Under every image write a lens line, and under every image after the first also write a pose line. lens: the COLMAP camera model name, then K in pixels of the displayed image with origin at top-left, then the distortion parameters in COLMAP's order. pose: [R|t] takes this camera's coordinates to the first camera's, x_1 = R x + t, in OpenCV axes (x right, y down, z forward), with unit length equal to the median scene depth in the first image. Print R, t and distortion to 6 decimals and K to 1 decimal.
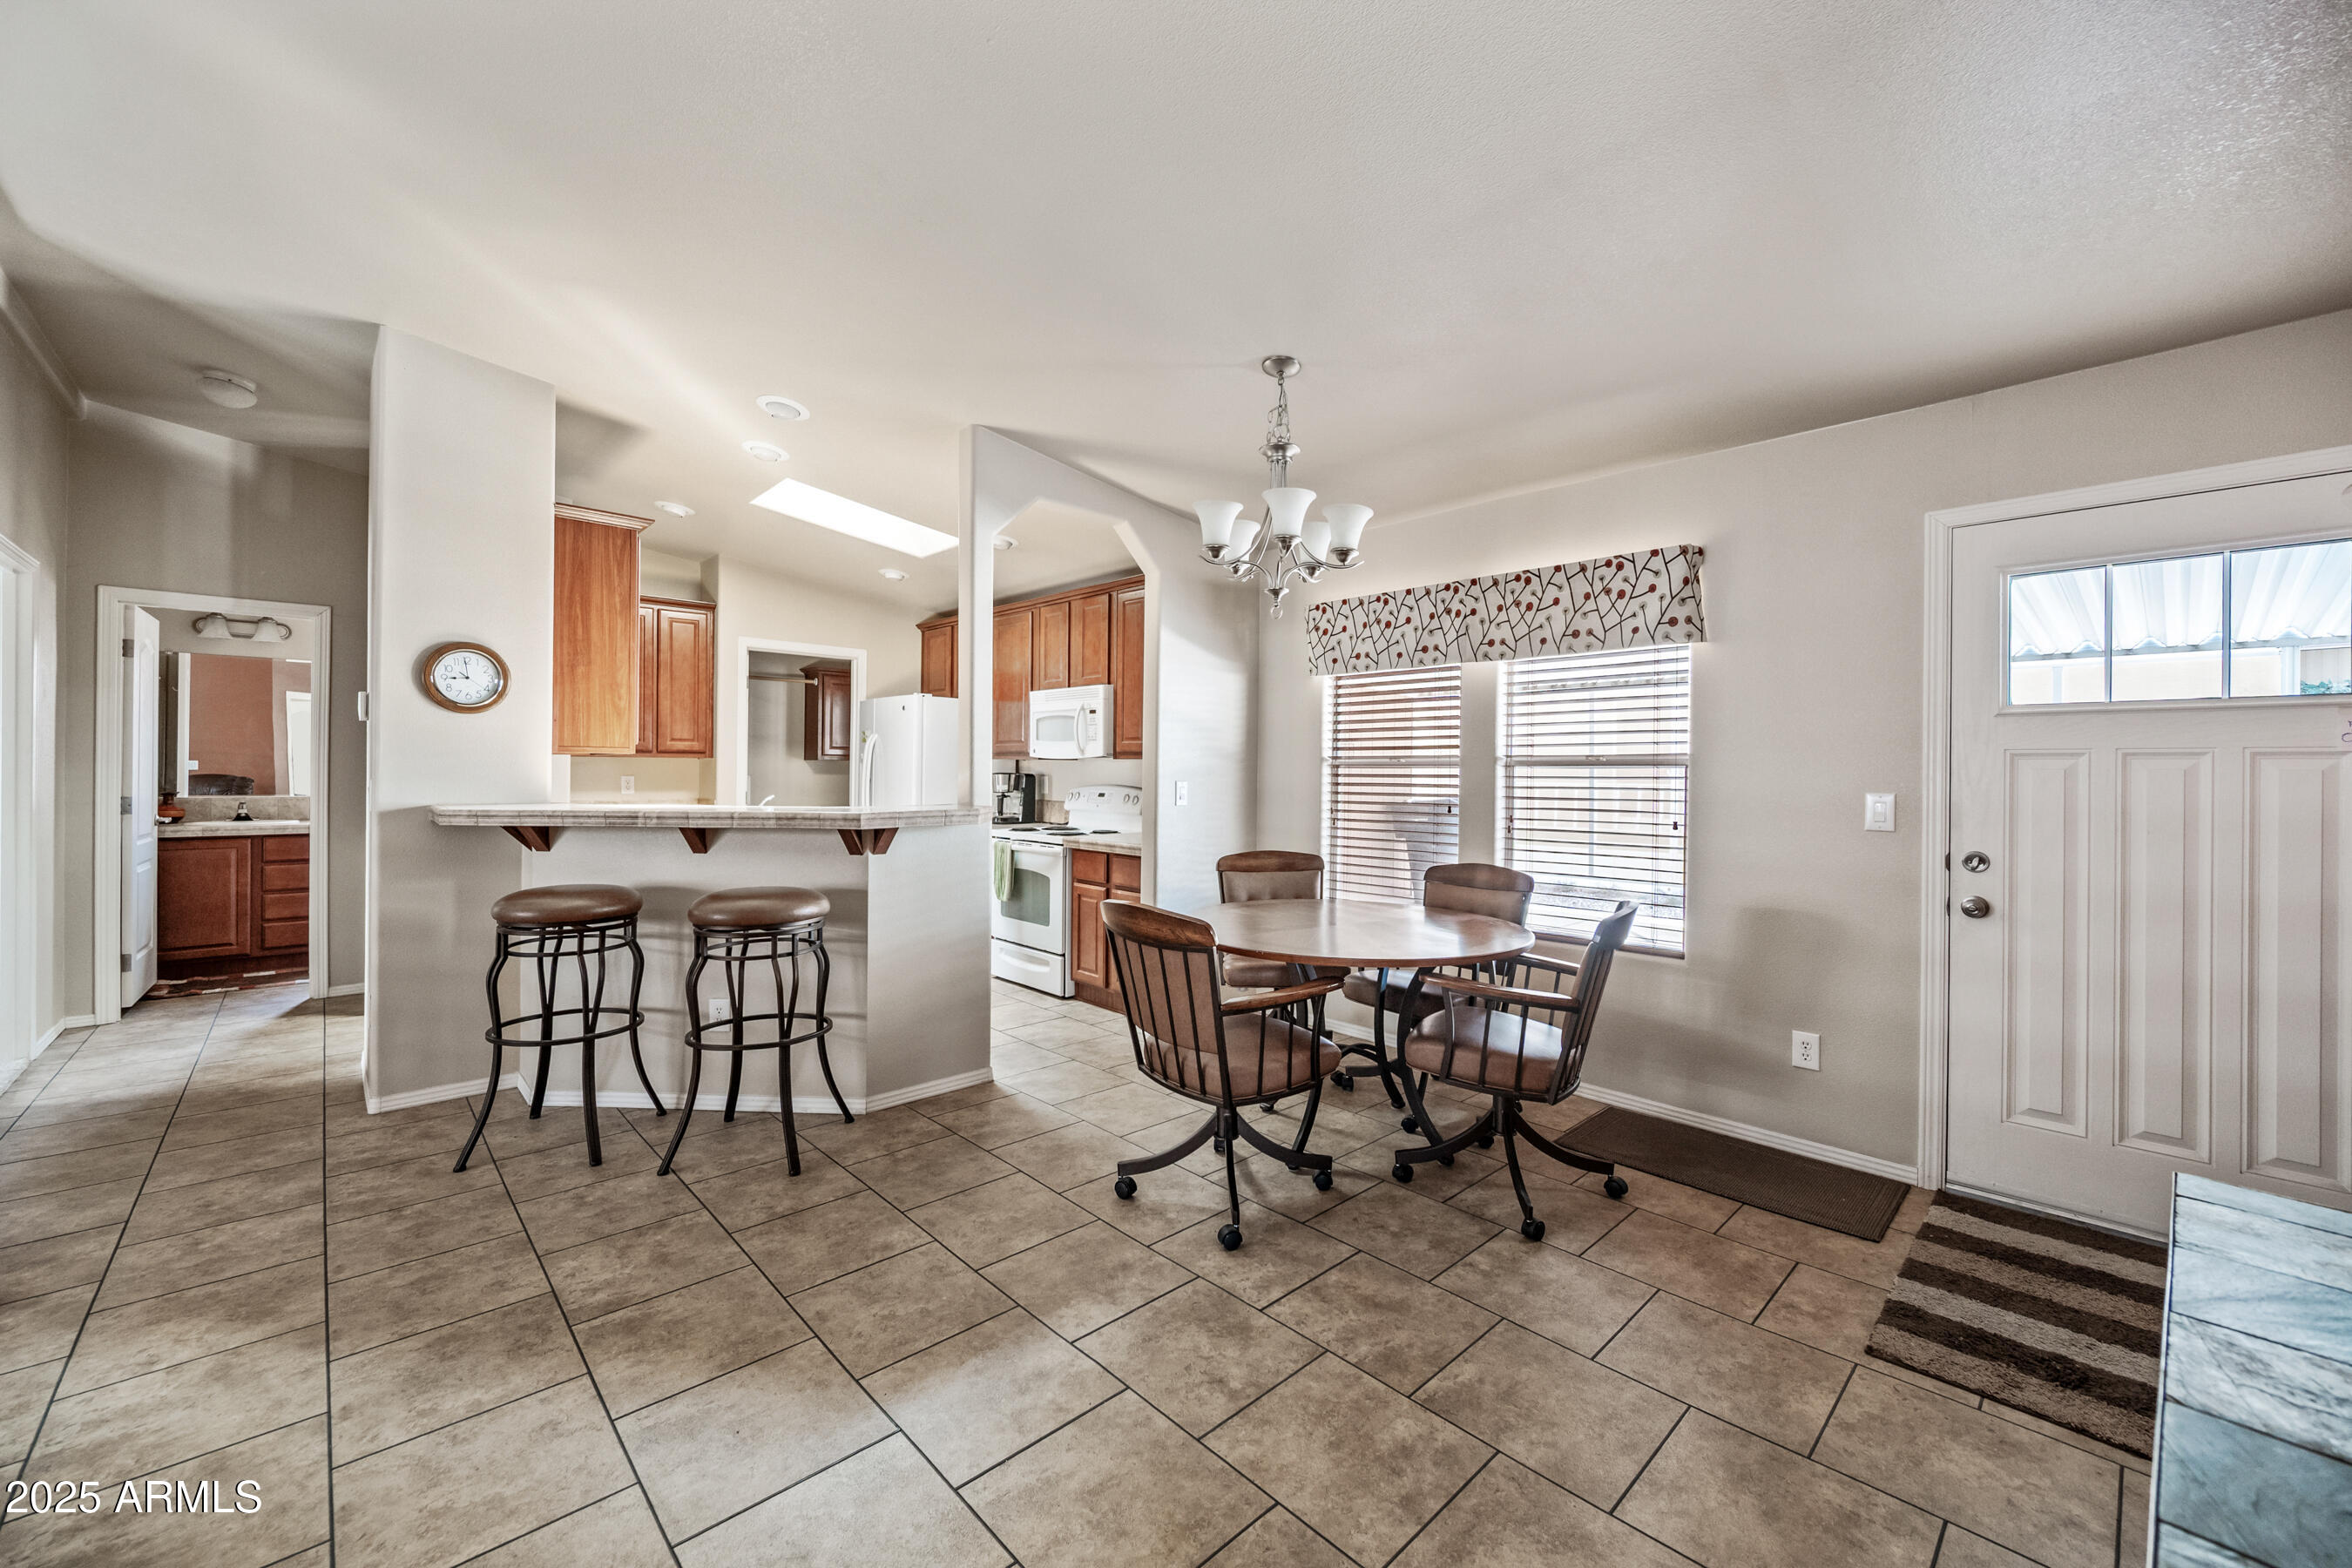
lens RADIAL K [[932.4, 0, 1167.4], [0, 932.4, 767.4], [0, 0, 1]] dist [-0.000759, 0.000624]
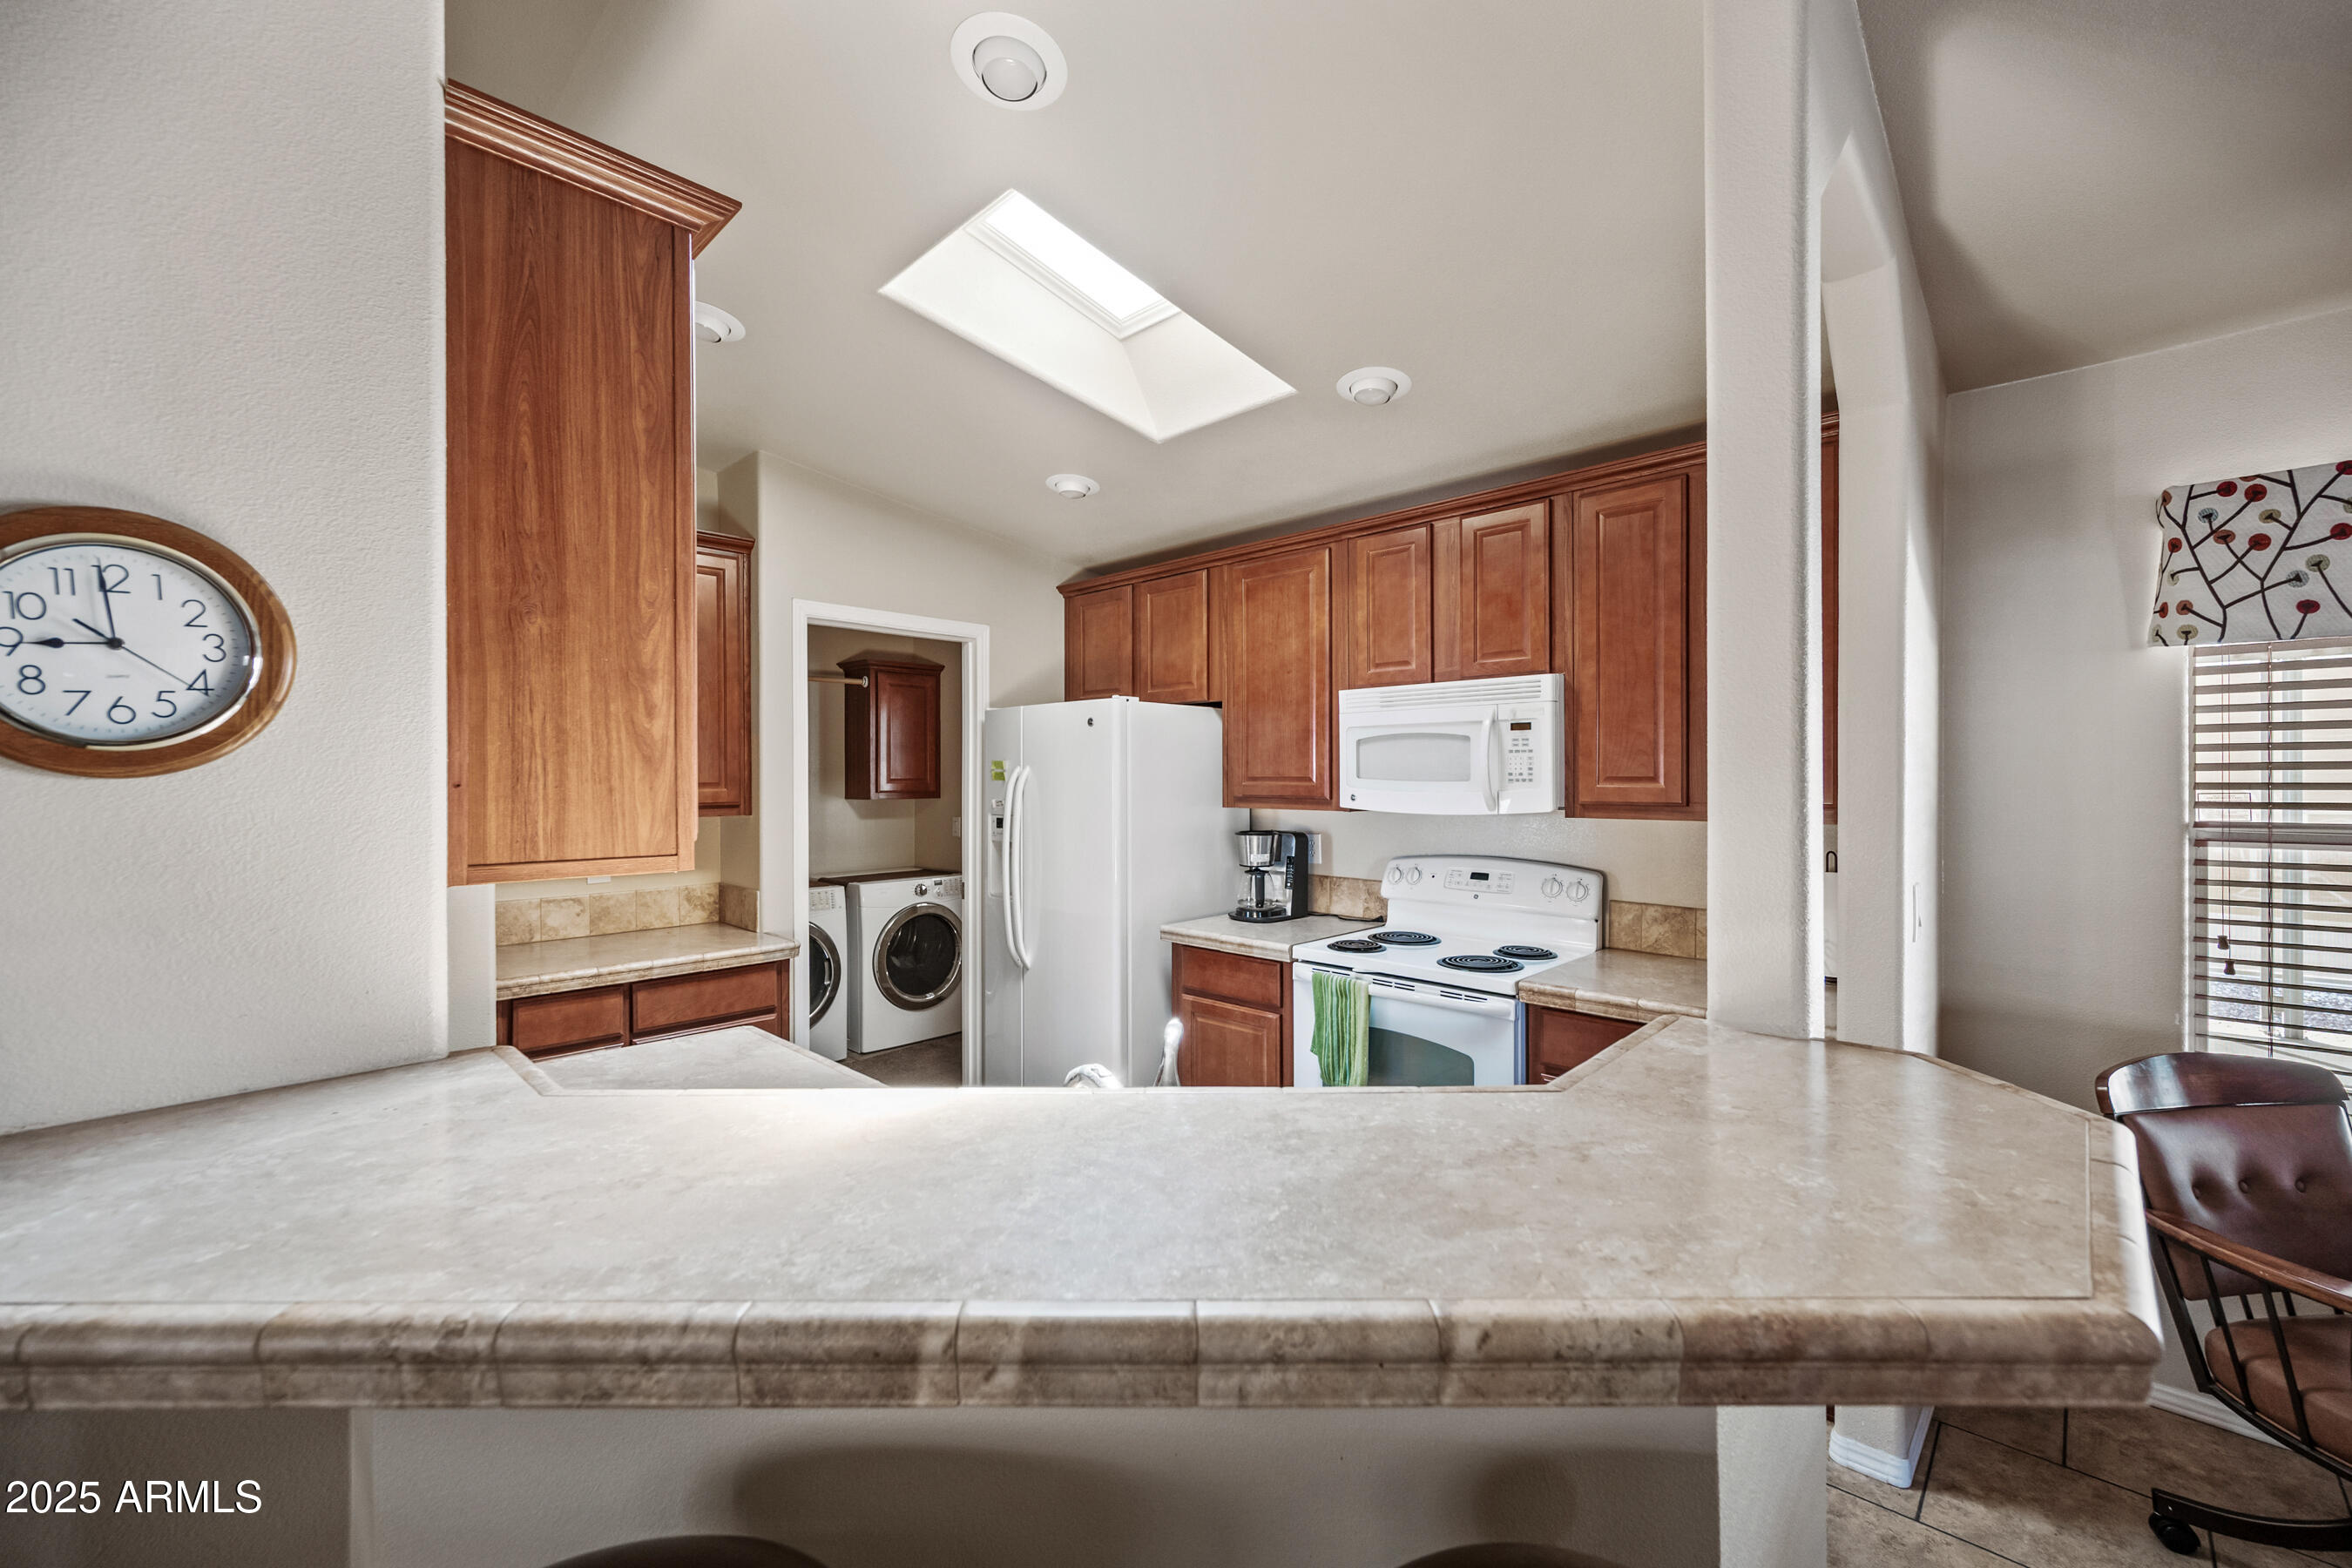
lens RADIAL K [[932.4, 0, 1128.0], [0, 932.4, 773.1], [0, 0, 1]] dist [-0.000759, 0.000624]
pose [[0.999078, -0.013778, 0.040654, -0.429959], [0.013896, 0.999900, -0.002631, -0.048939], [-0.040614, 0.003194, 0.999170, 0.656044]]
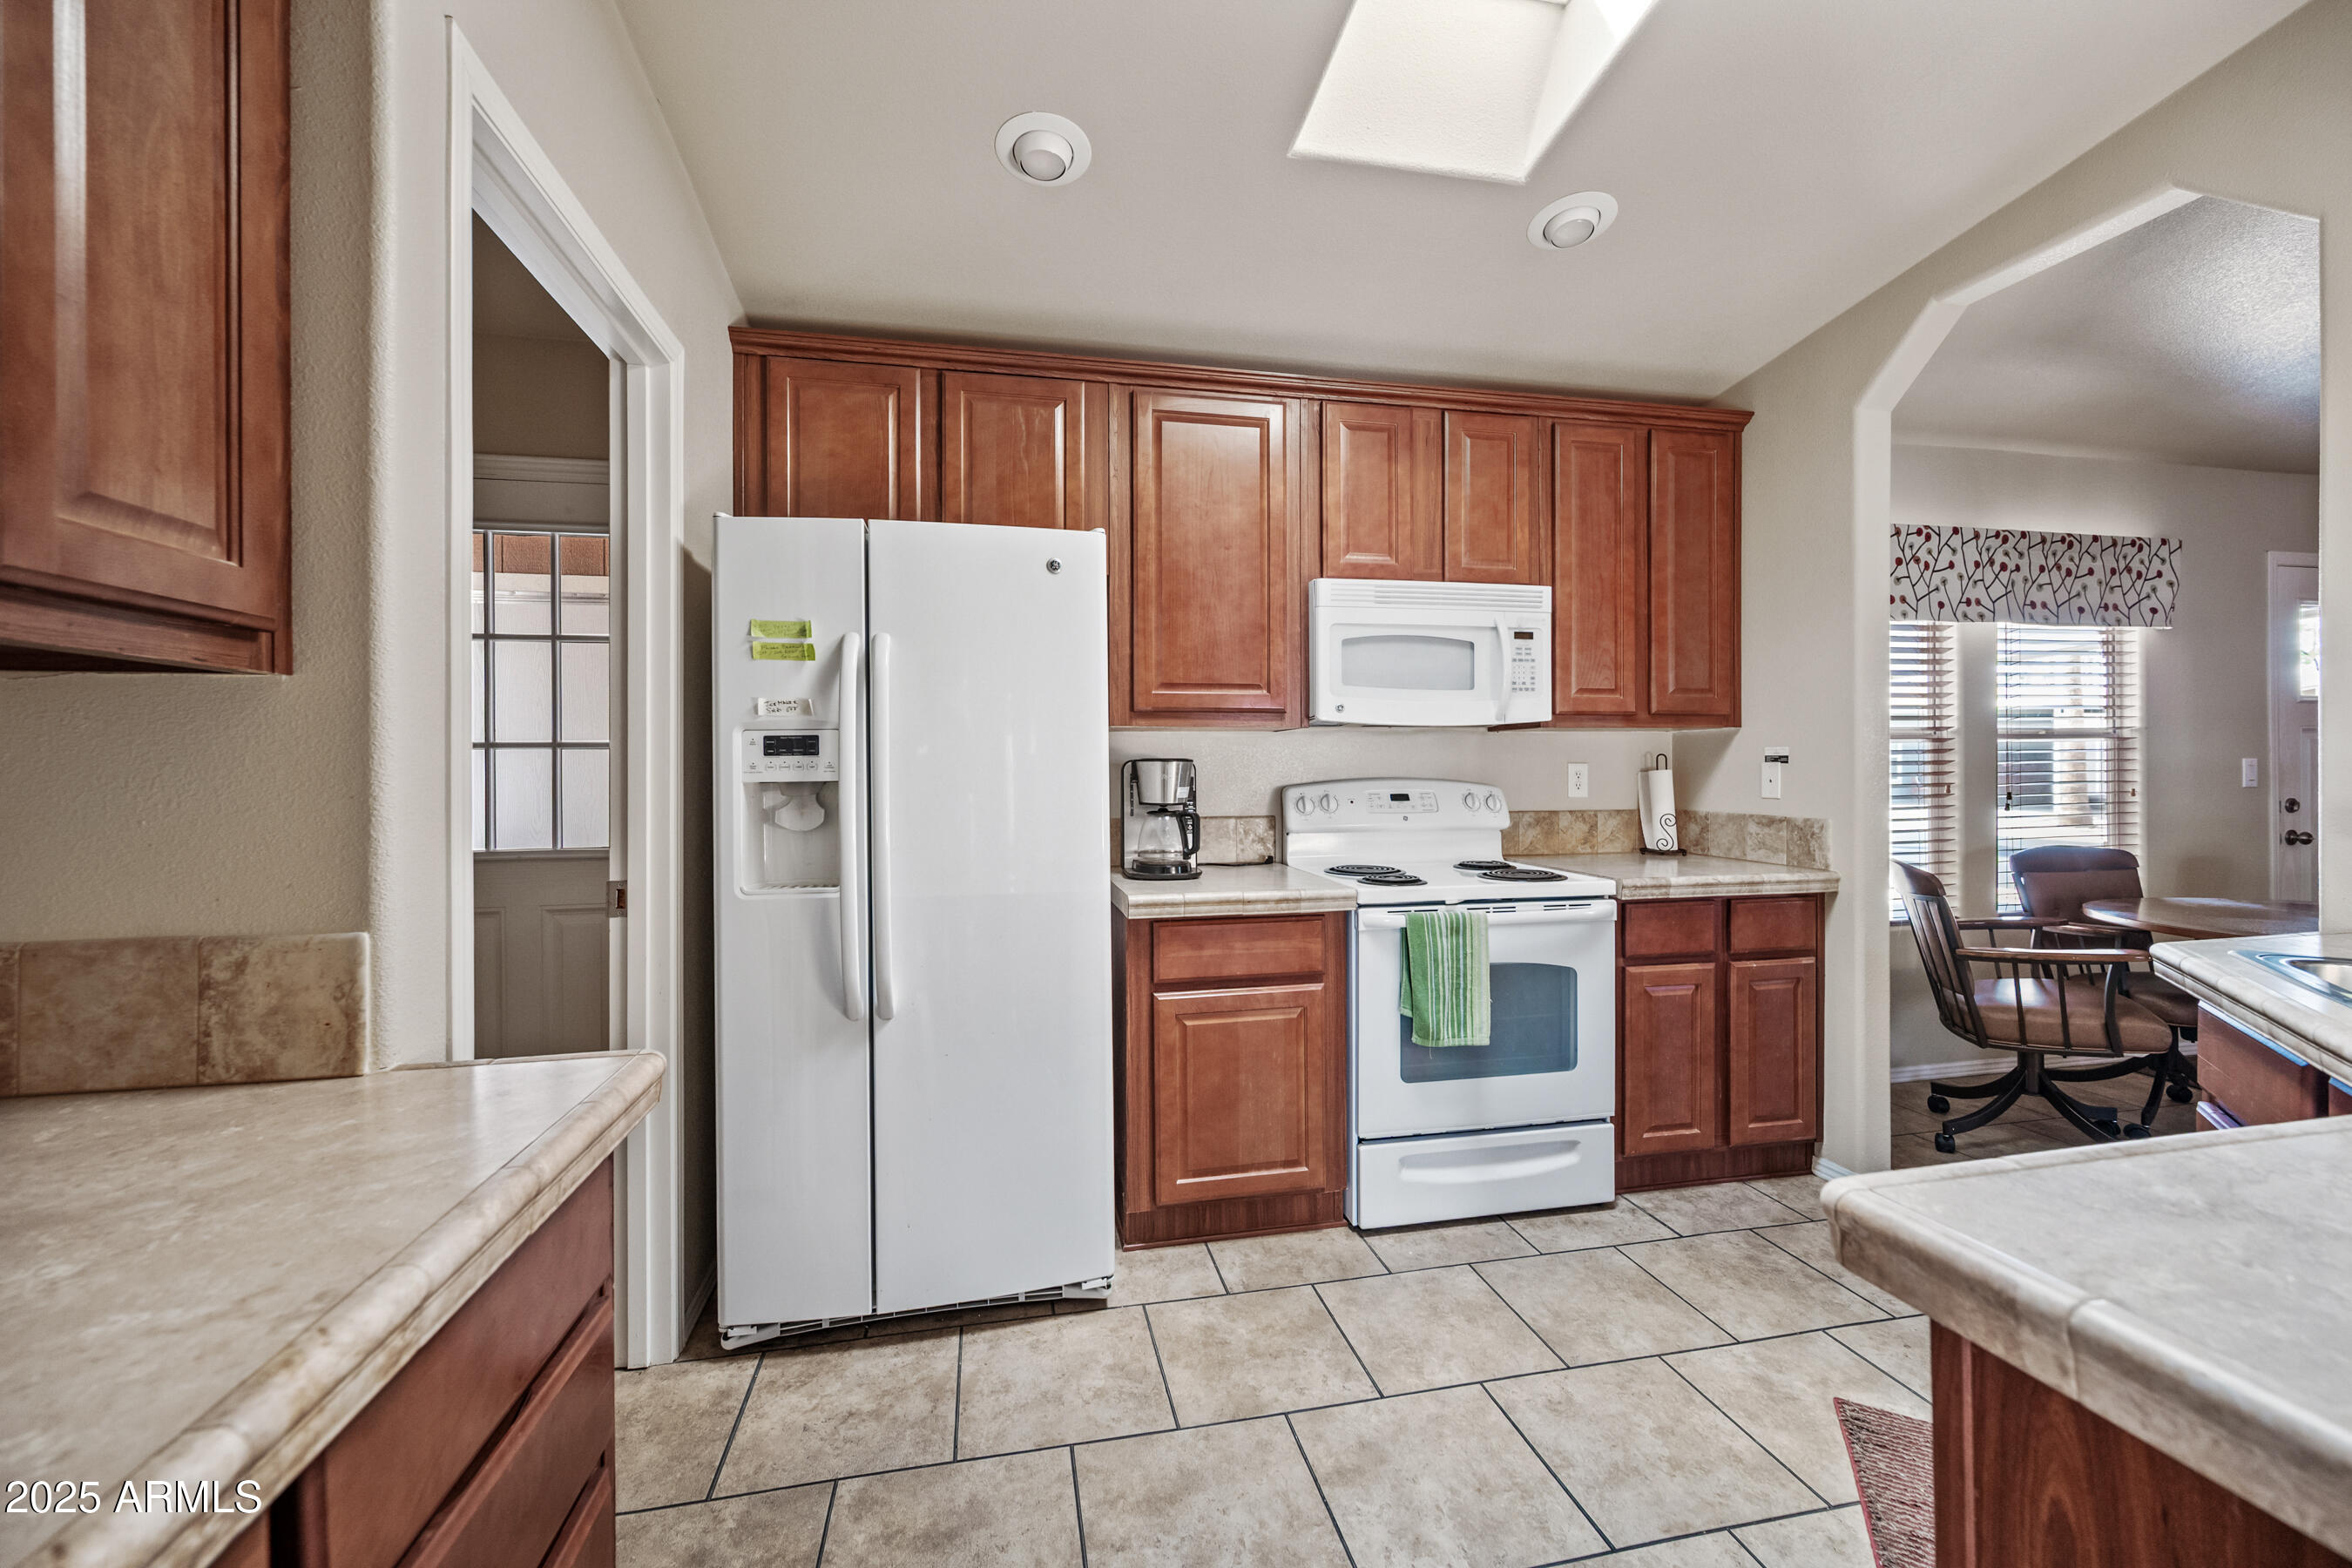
lens RADIAL K [[932.4, 0, 1171.7], [0, 932.4, 774.5], [0, 0, 1]] dist [-0.000759, 0.000624]
pose [[0.509182, -0.021122, 0.860400, -0.857279], [0.009102, 0.999775, 0.019157, 0.008030], [-0.860611, -0.001922, 0.509260, 1.228631]]
